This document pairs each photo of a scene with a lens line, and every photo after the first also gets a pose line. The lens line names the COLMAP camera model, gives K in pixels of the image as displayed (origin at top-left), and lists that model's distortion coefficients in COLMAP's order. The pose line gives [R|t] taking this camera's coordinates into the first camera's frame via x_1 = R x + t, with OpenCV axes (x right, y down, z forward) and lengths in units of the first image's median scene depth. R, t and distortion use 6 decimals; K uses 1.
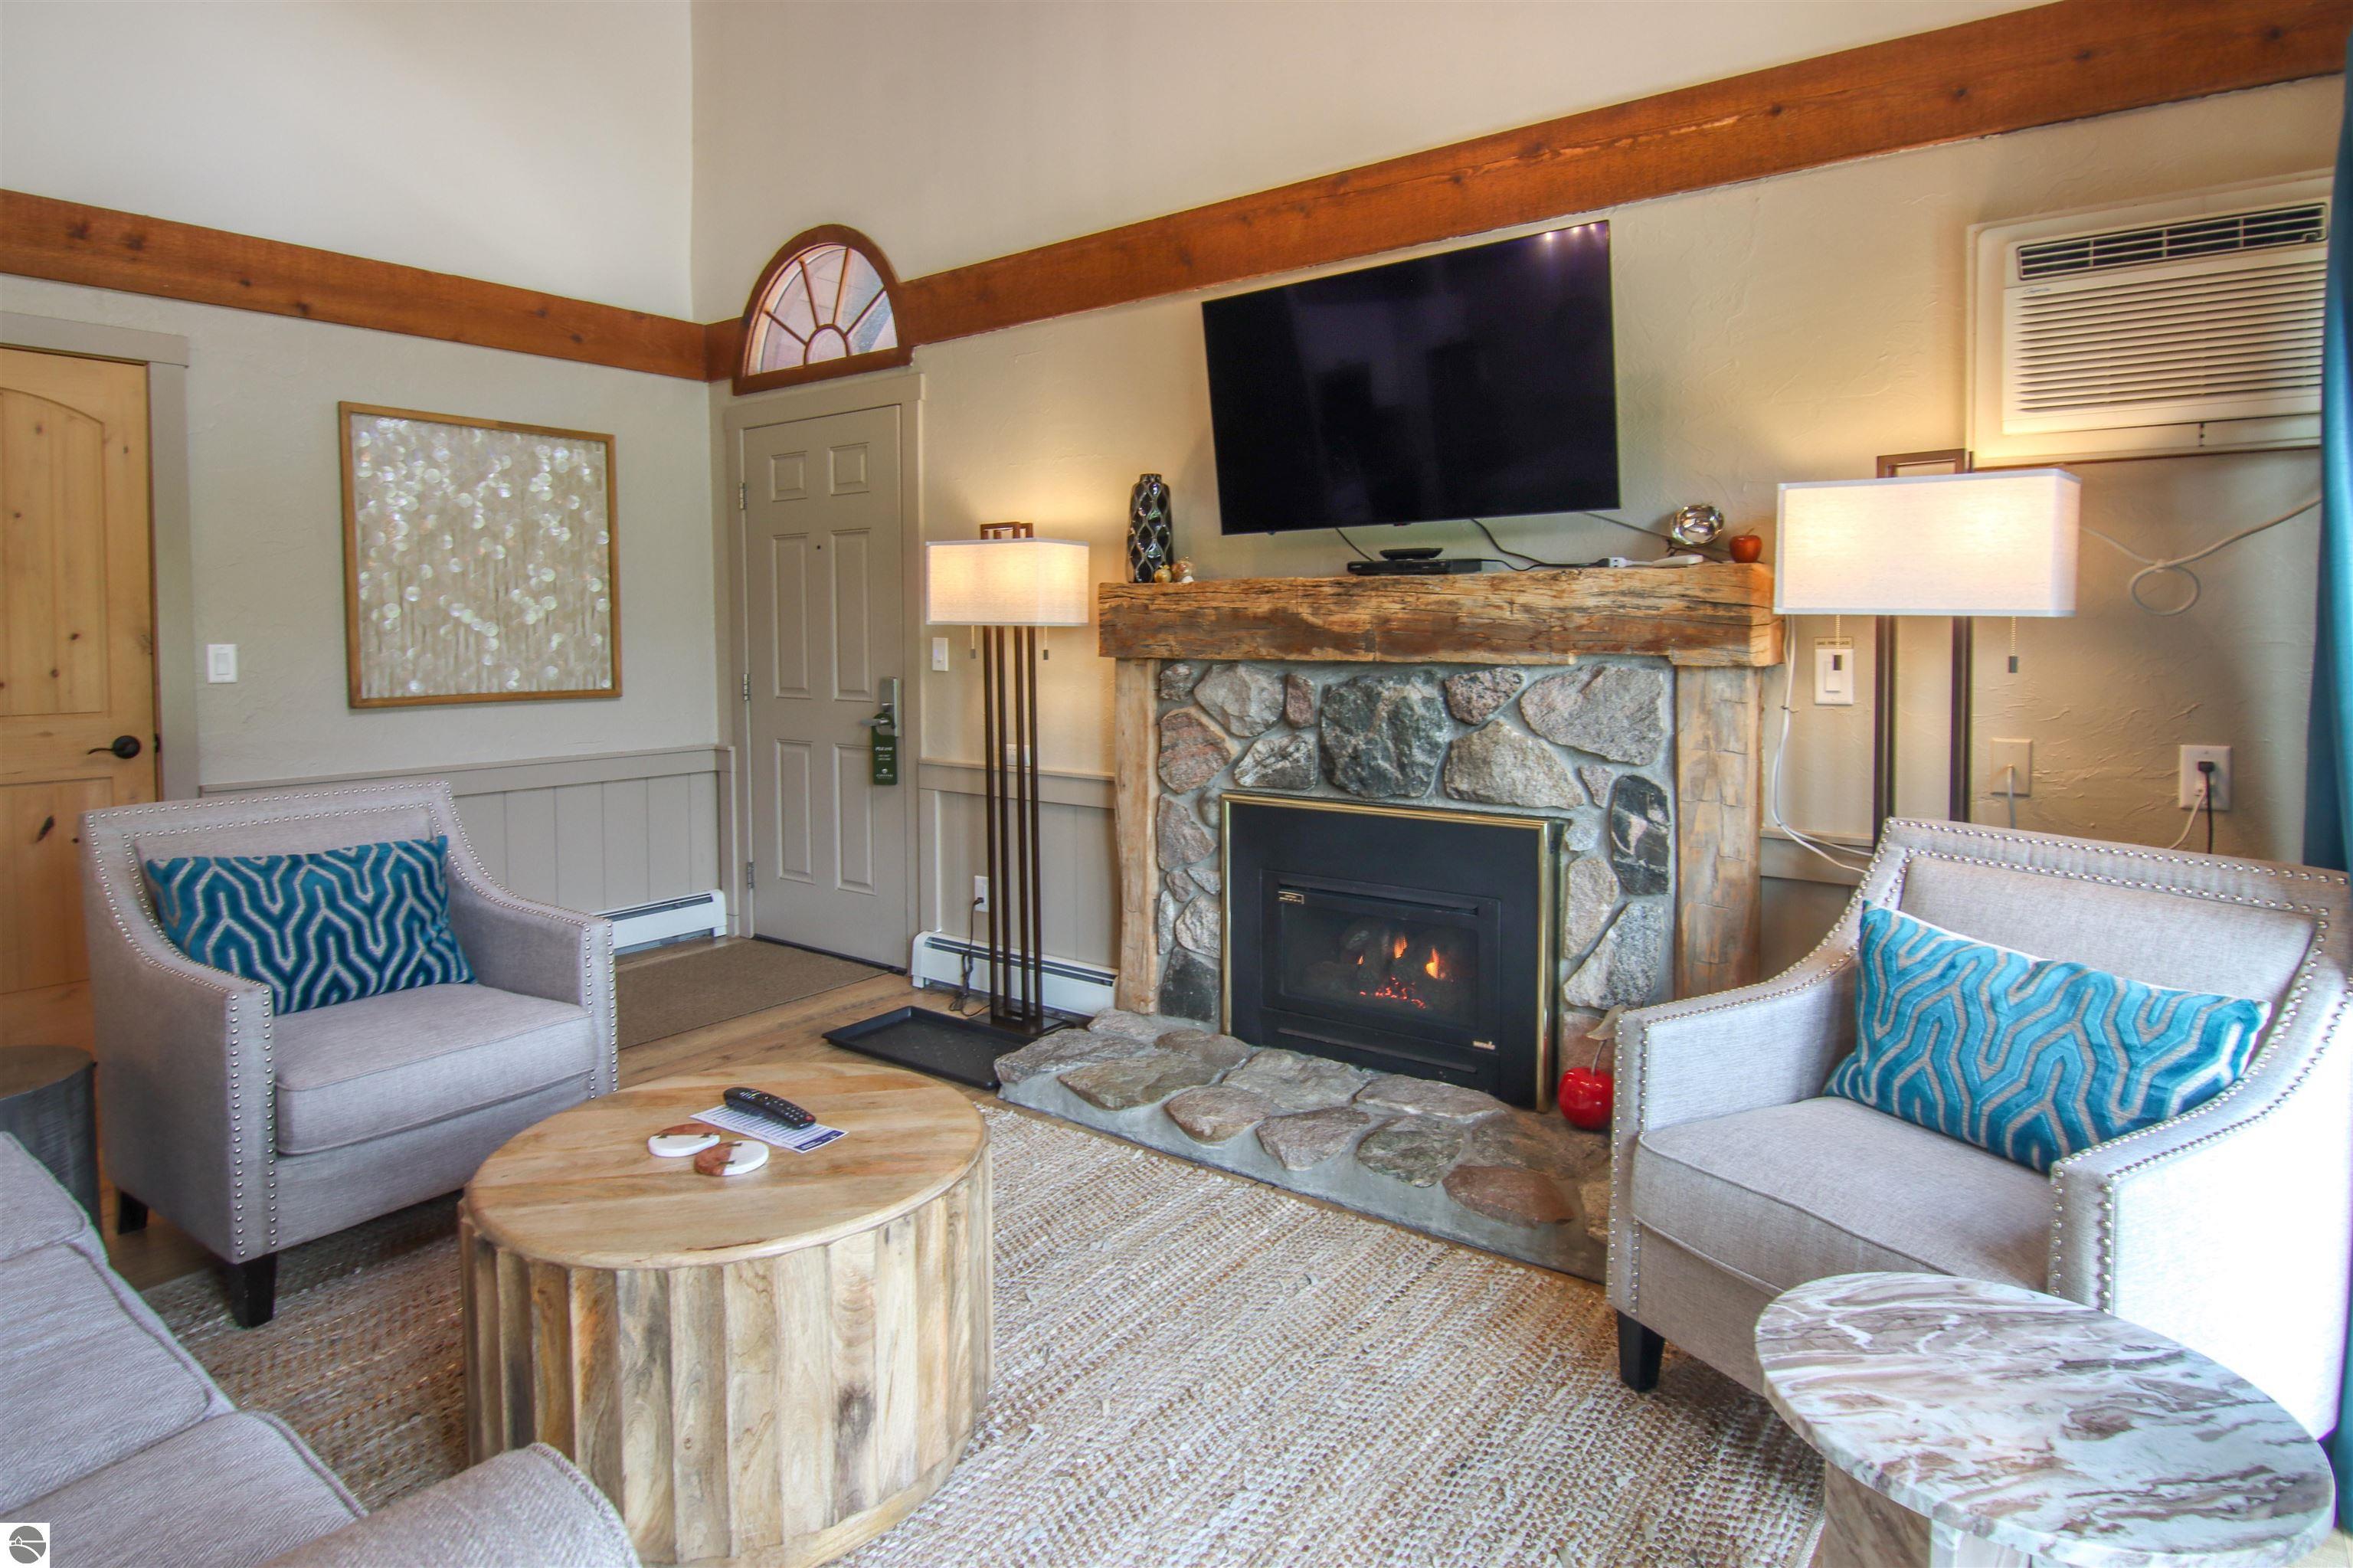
lens RADIAL K [[1262.5, 0, 1173.7], [0, 1262.5, 675.2], [0, 0, 1]] dist [-0.004672, -0.000617]
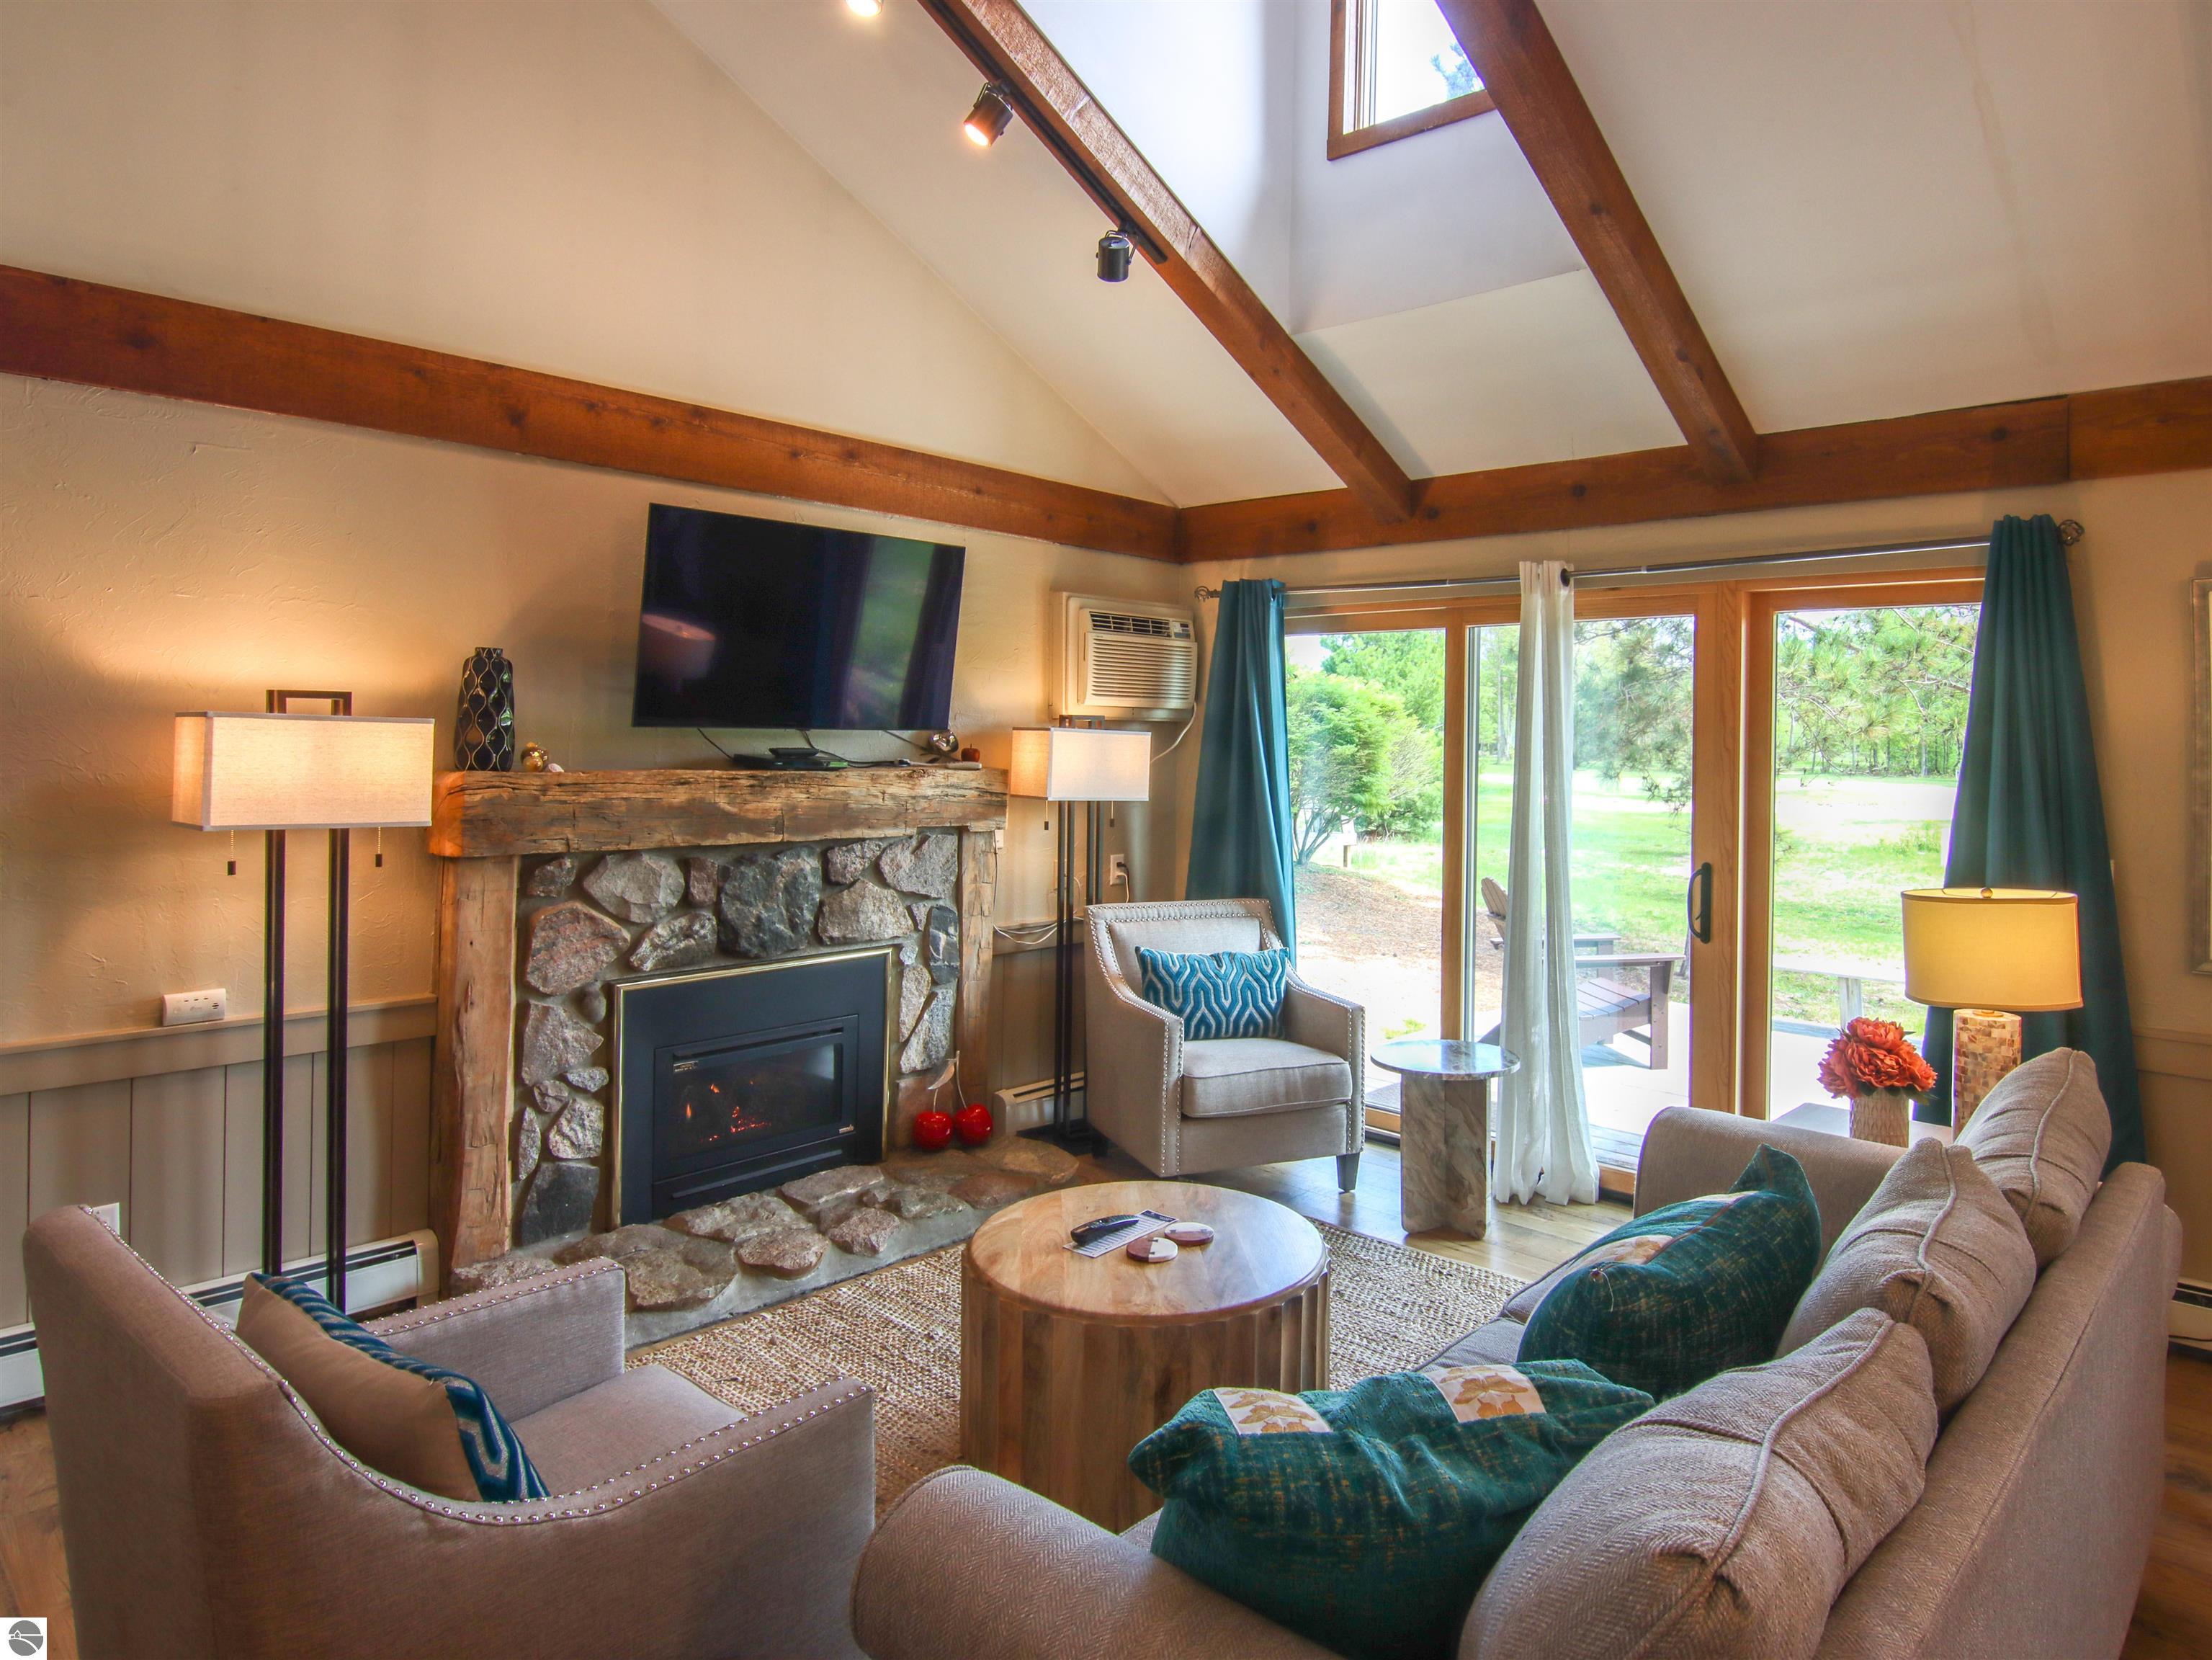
lens RADIAL K [[1342.6, 0, 1168.1], [0, 1342.6, 740.1], [0, 0, 1]] dist [-0.000398, -0.001704]
pose [[0.099237, 0.004860, 0.995052, -1.066206], [0.021525, 0.999744, -0.007029, -0.089980], [-0.994831, 0.022116, 0.099107, 0.501249]]
